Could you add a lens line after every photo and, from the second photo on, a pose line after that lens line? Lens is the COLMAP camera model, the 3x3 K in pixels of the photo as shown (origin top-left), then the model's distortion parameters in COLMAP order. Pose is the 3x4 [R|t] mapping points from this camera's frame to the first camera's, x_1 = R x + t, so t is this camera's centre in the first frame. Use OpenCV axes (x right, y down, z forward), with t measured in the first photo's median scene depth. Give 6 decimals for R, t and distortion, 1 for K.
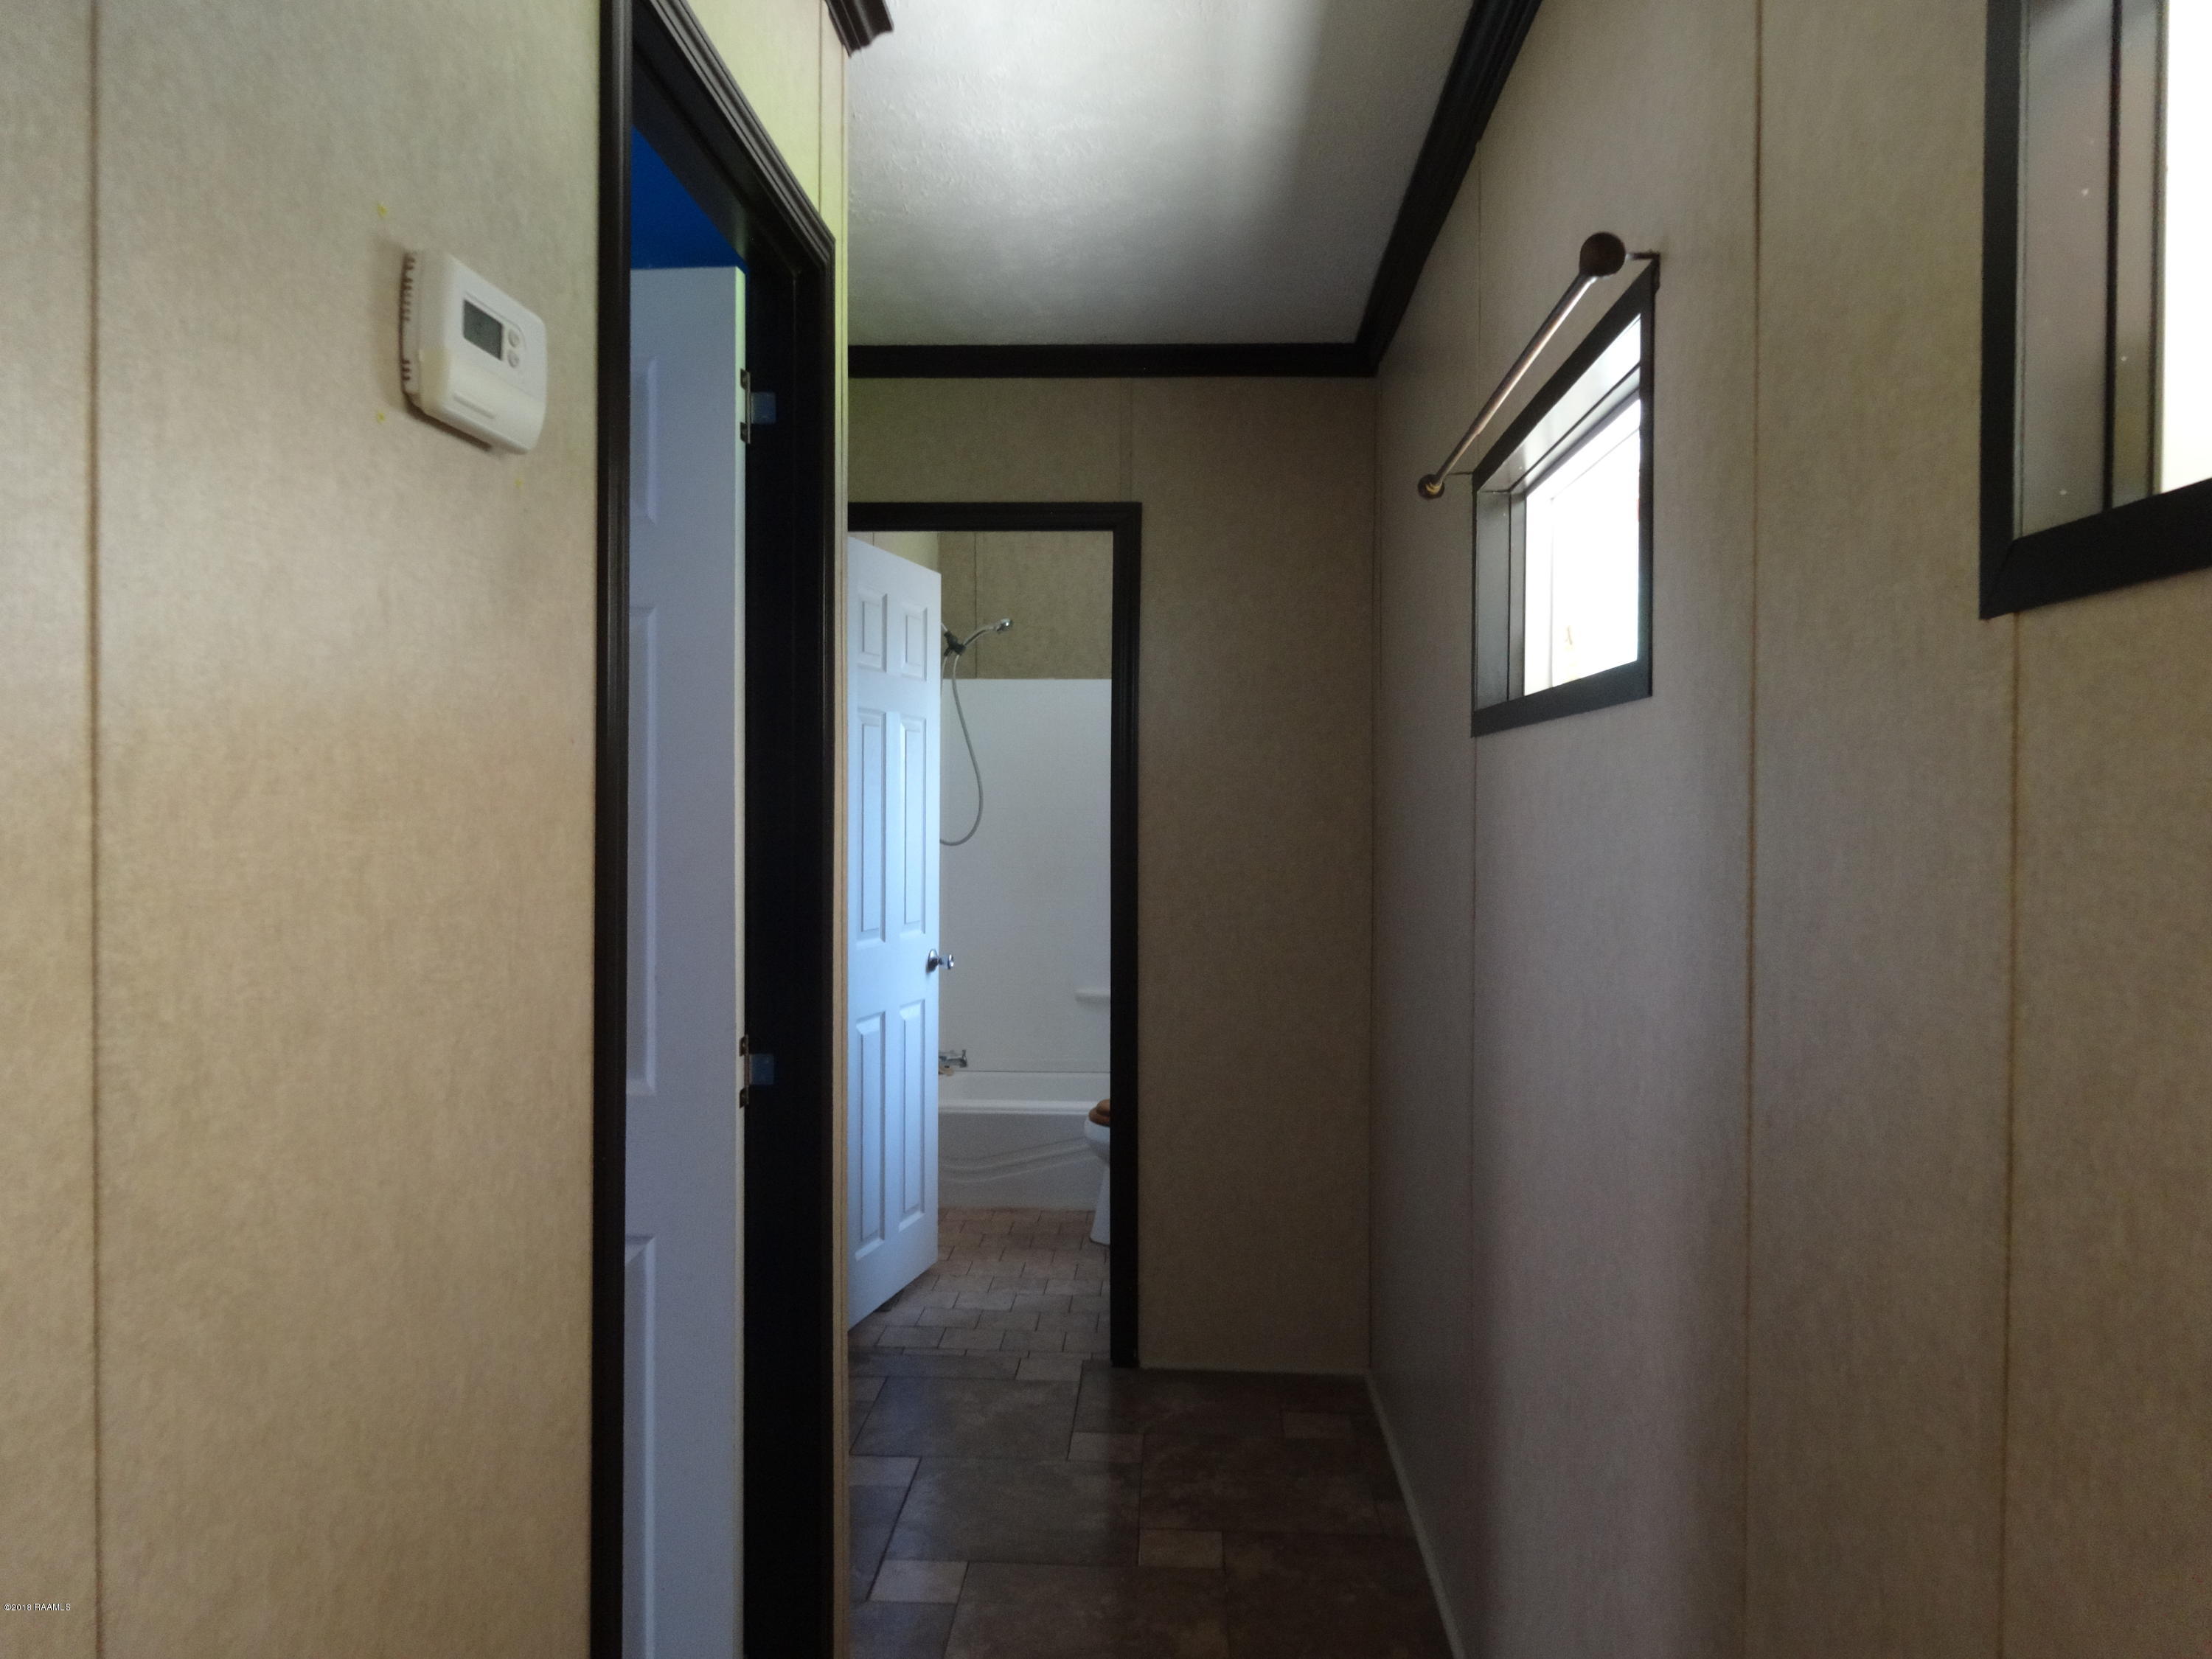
lens RADIAL K [[1625.3, 0, 1106.0], [0, 1625.3, 829.5], [0, 0, 1]] dist [-0.005152, -0.001699]
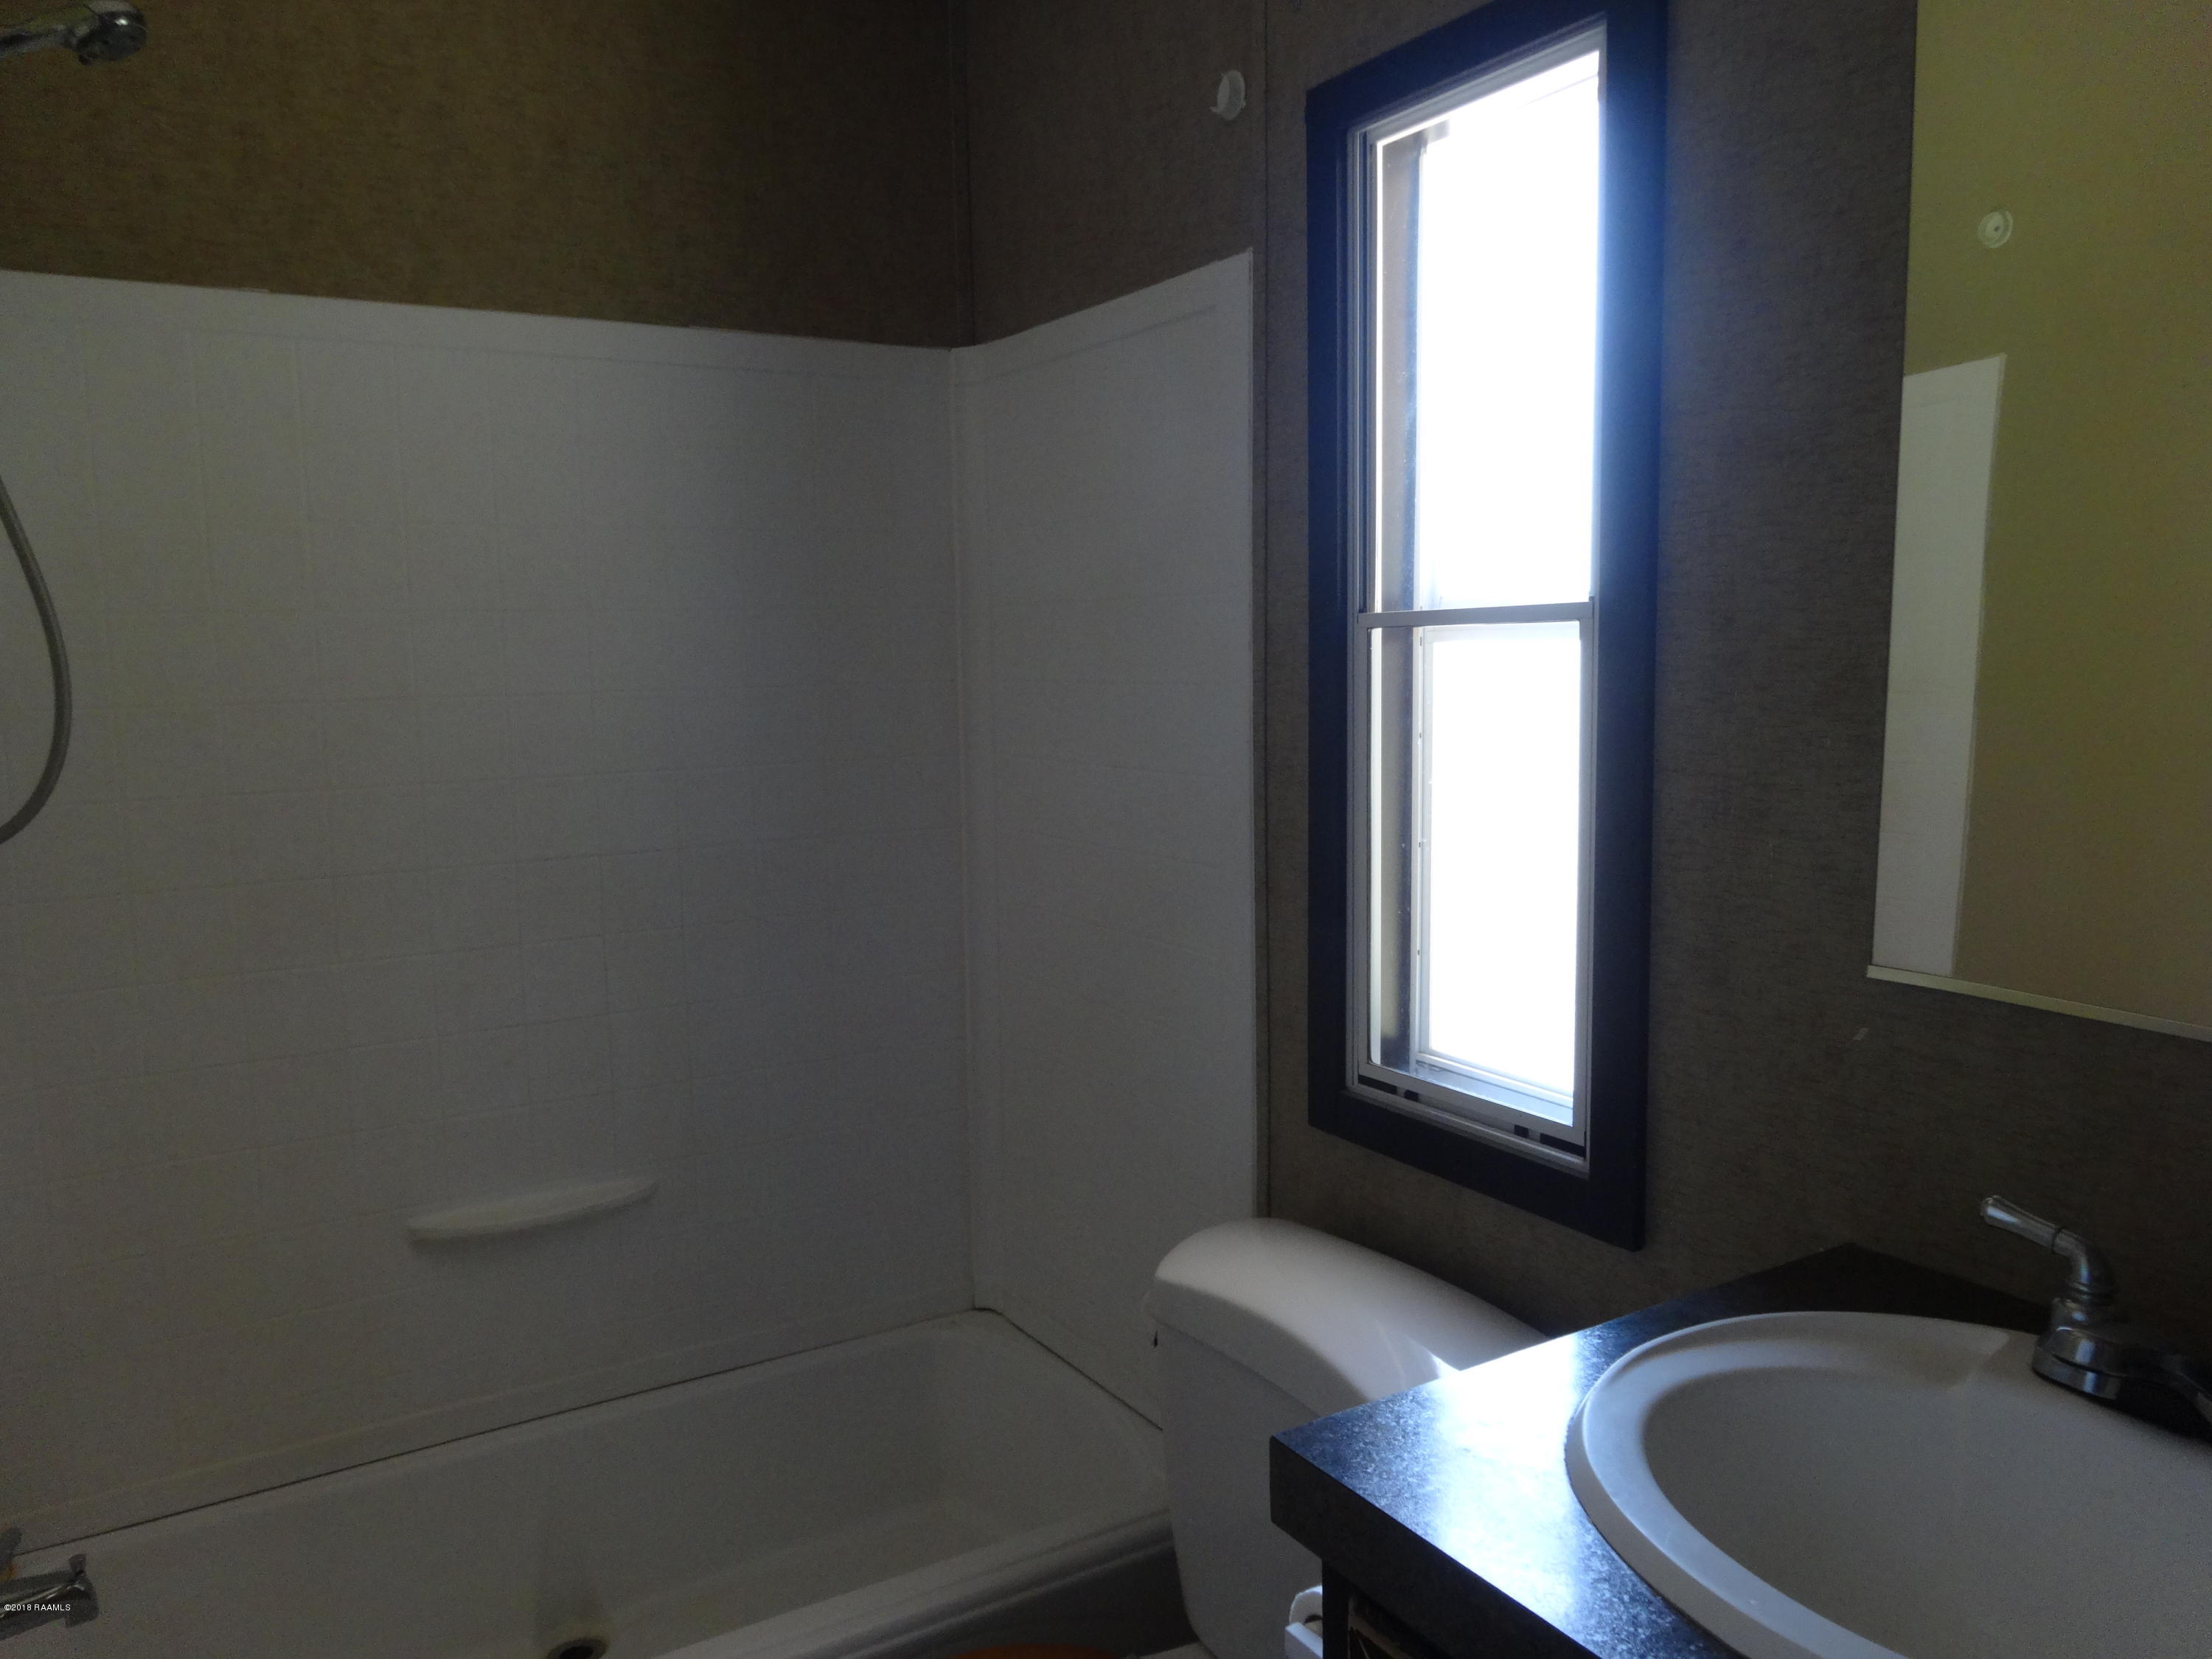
lens RADIAL K [[1625.3, 0, 1106.0], [0, 1625.3, 829.5], [0, 0, 1]] dist [-0.005152, -0.001699]
pose [[0.825562, -0.080370, 0.558559, -0.084485], [0.030064, 0.994665, 0.098685, -0.014209], [-0.563510, -0.064678, 0.823574, 0.653965]]
